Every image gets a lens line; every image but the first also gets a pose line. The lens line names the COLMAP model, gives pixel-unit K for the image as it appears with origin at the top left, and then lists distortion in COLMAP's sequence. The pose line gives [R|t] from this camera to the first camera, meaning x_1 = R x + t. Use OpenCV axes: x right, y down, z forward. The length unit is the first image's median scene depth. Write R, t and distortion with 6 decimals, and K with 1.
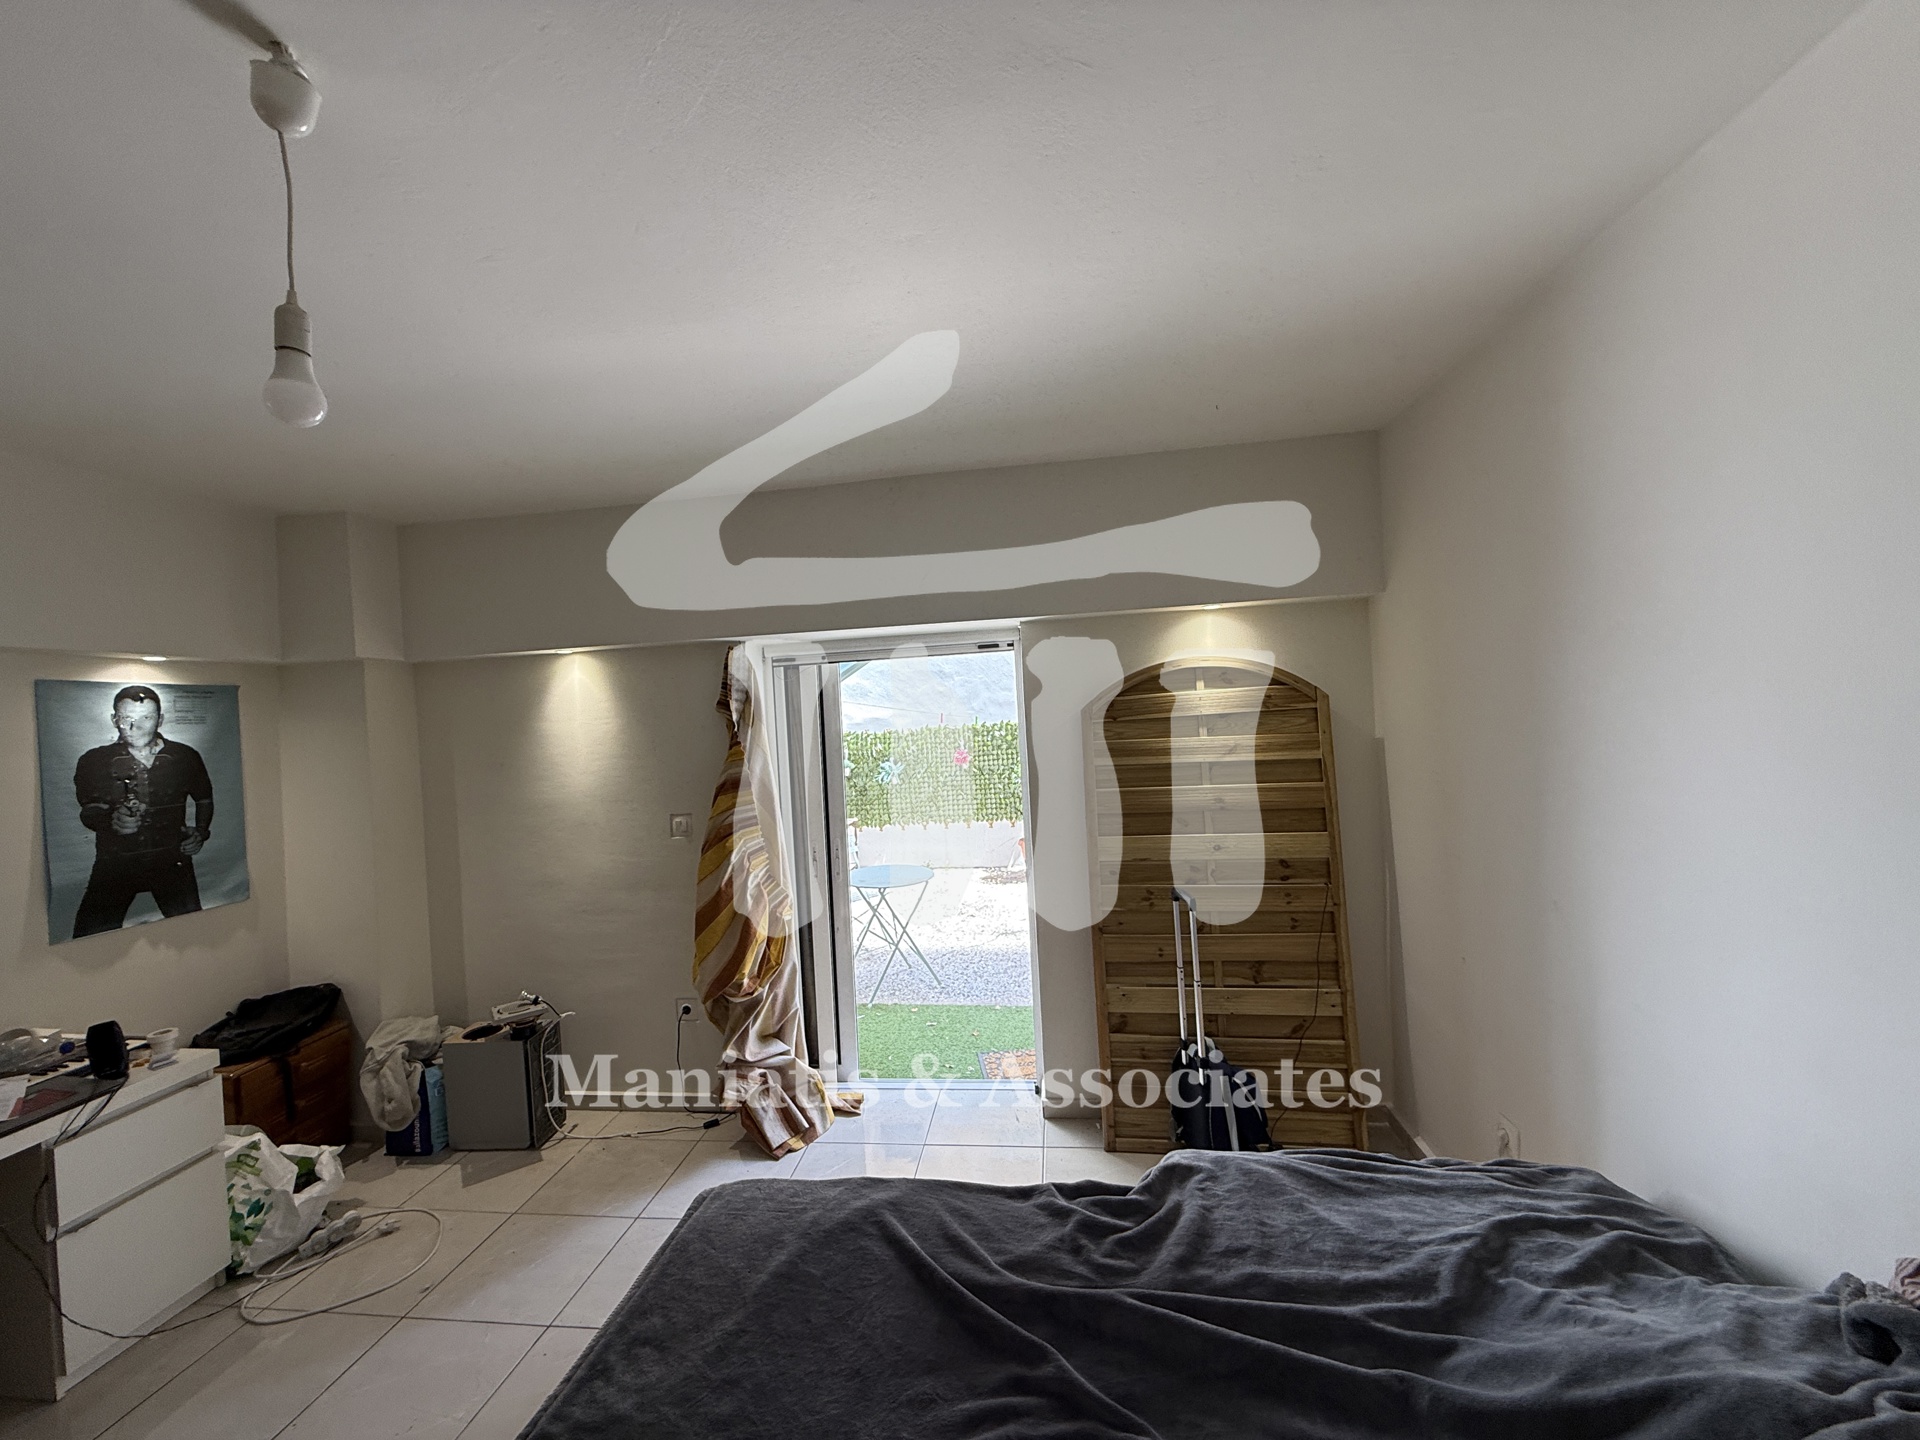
lens RADIAL K [[765.9, 0, 954.7], [0, 765.9, 720.1], [0, 0, 1]] dist [-0.000074, 0.000279]
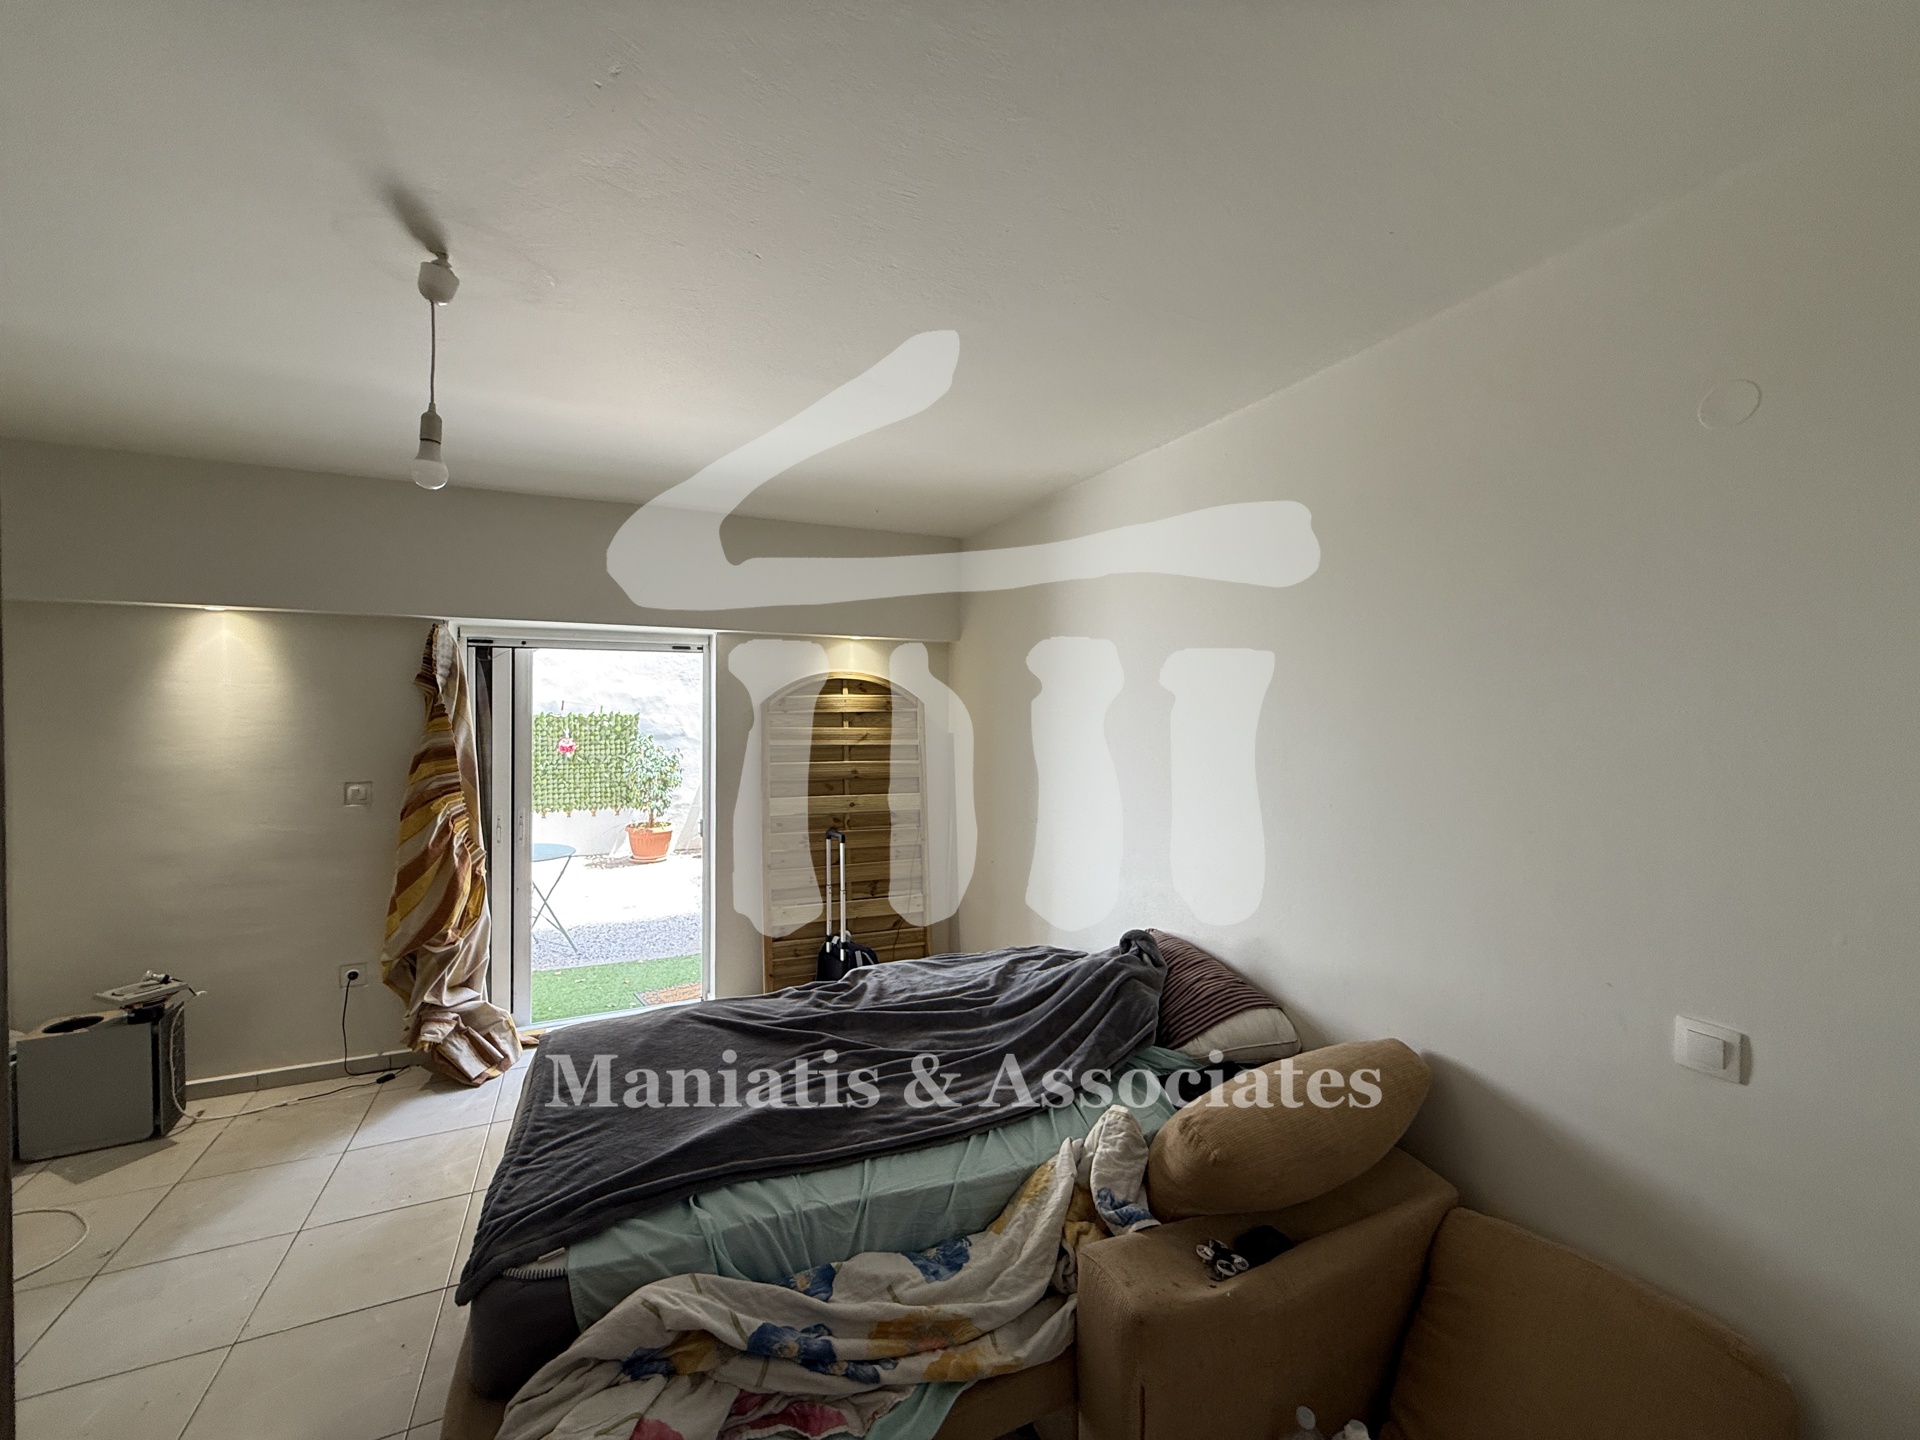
lens RADIAL K [[765.9, 0, 956.3], [0, 765.9, 719.4], [0, 0, 1]] dist [-0.000074, 0.000279]
pose [[0.844079, 0.050524, 0.533833, -0.263733], [-0.047882, 0.998676, -0.018809, 0.023184], [-0.534077, -0.009685, 0.845381, -0.316214]]
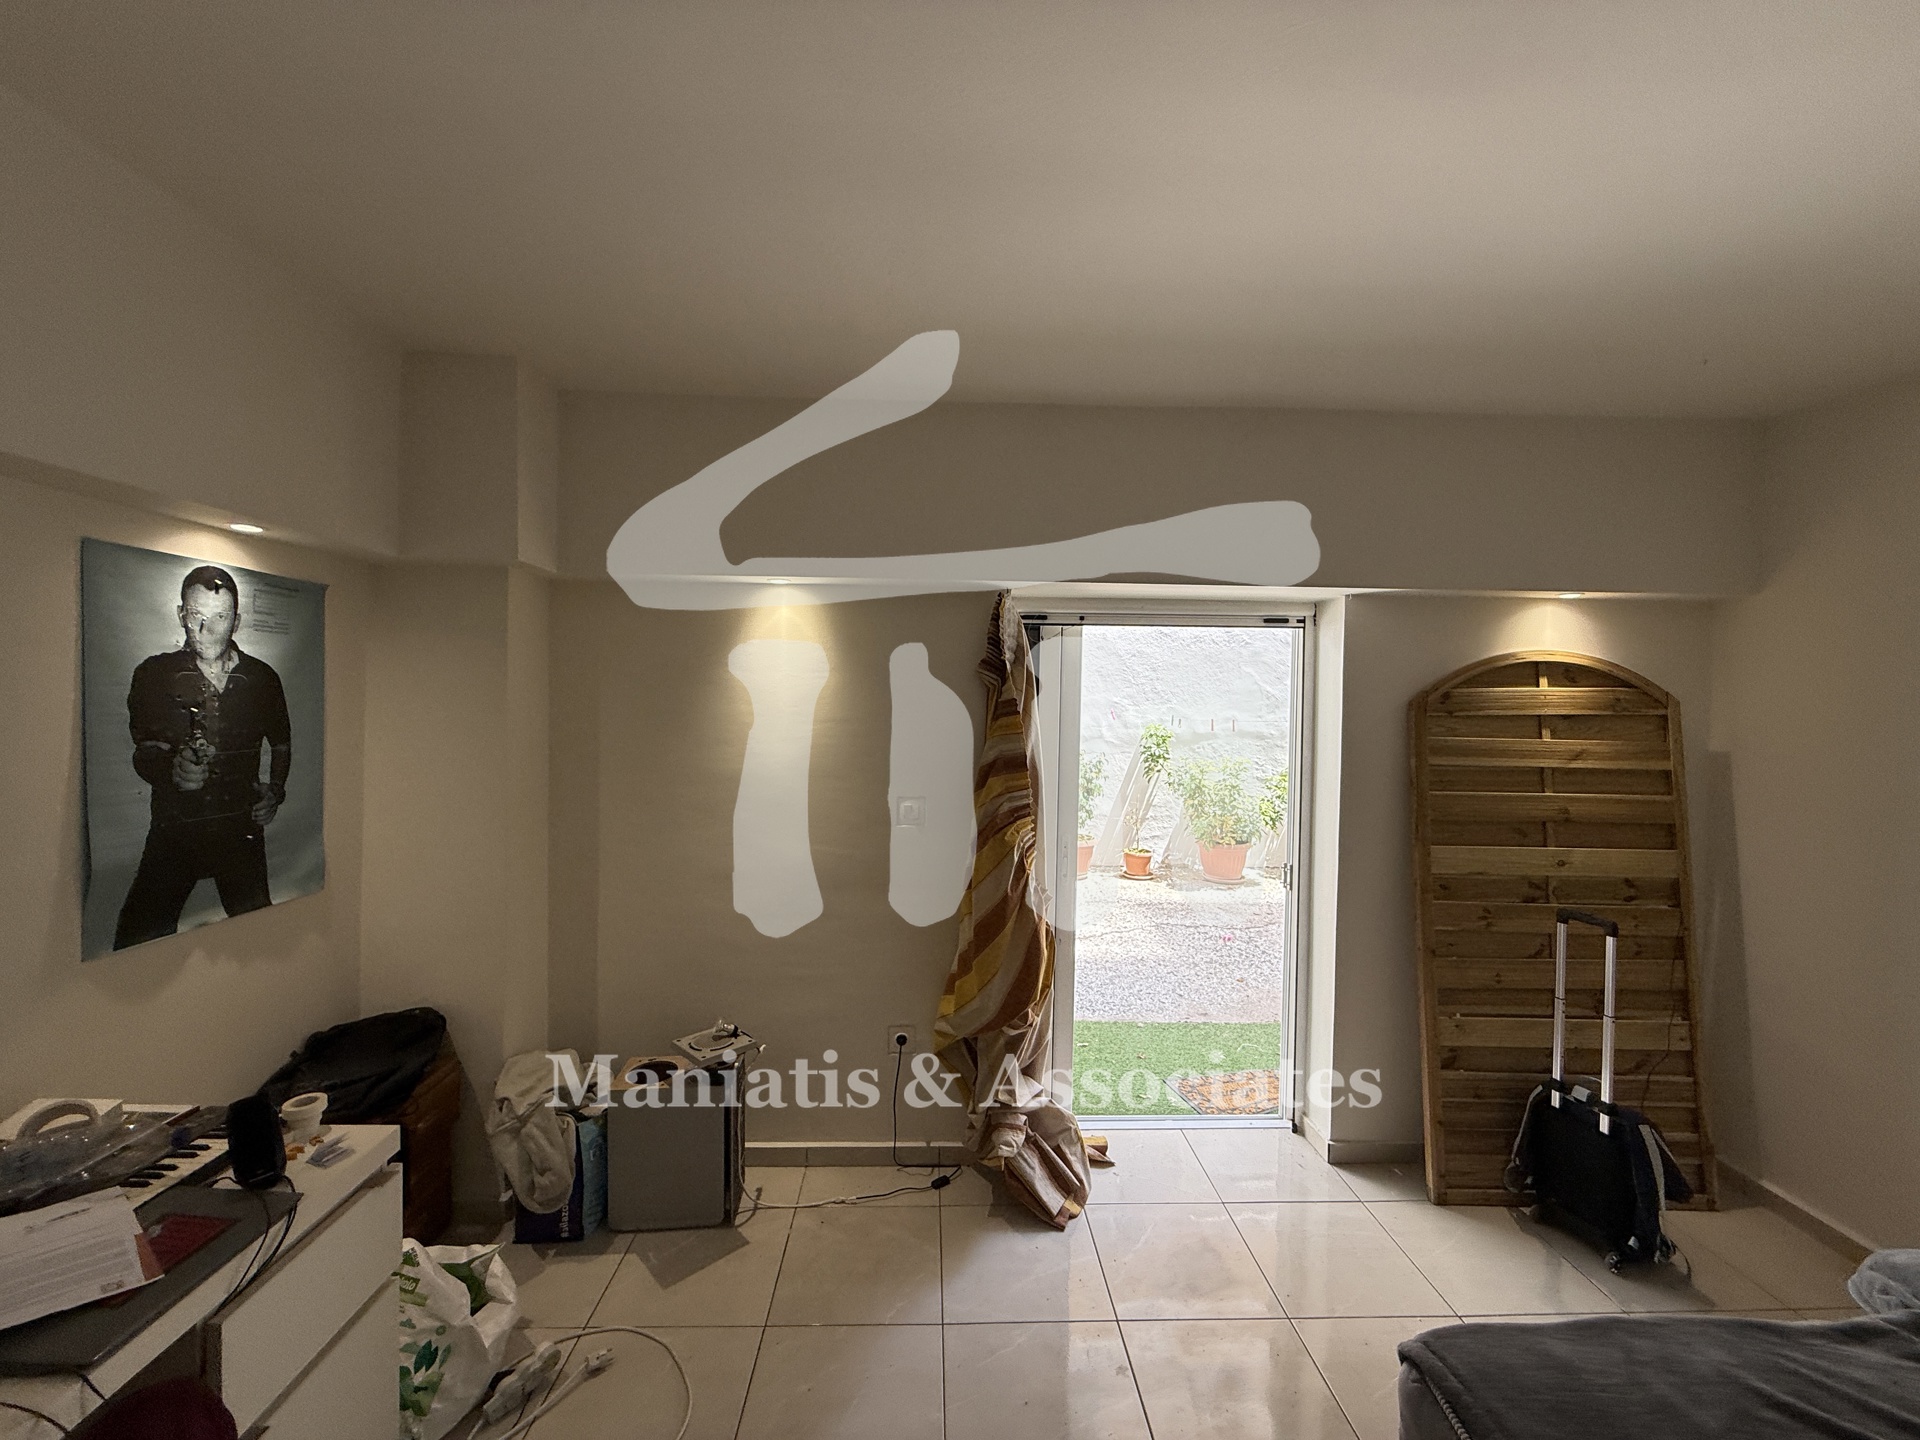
lens RADIAL K [[765.9, 0, 954.1], [0, 765.9, 720.2], [0, 0, 1]] dist [-0.000074, 0.000279]
pose [[0.984146, 0.063240, 0.165702, -0.507191], [-0.064901, 0.997881, 0.004624, 0.040073], [-0.165059, -0.015305, 0.986165, 0.227152]]
